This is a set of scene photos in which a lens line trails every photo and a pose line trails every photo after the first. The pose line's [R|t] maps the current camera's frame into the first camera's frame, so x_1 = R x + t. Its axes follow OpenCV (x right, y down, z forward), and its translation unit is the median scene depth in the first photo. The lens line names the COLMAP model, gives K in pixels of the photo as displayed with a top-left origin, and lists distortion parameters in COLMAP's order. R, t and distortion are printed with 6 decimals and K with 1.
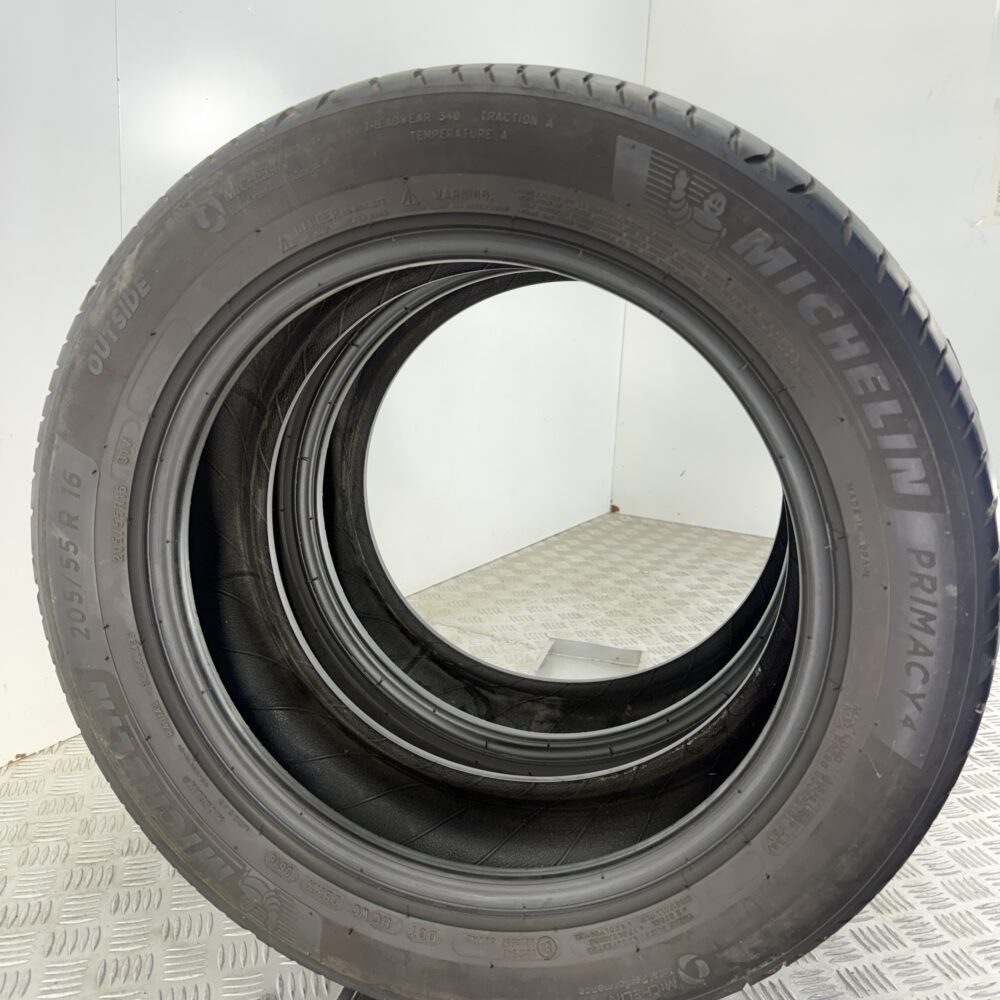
lens RADIAL K [[903.0, 0, 500.3], [0, 903.0, 504.1], [0, 0, 1]] dist [0.061267, -0.154617]
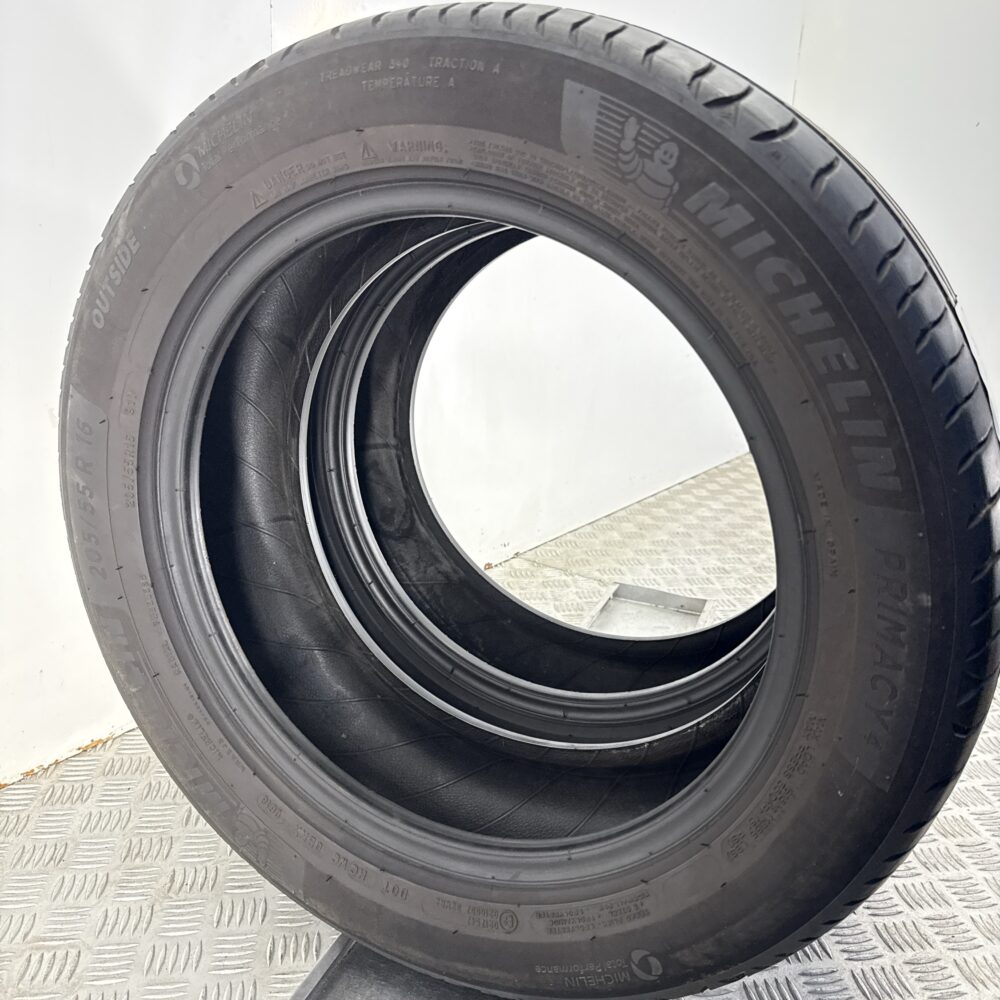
lens RADIAL K [[903.0, 0, 509.1], [0, 903.0, 496.8], [0, 0, 1]] dist [0.061267, -0.154617]
pose [[0.981745, 0.051899, -0.182984, 0.231339], [-0.040345, 0.996983, 0.066310, -0.041283], [0.185874, -0.057717, 0.980877, 0.062769]]
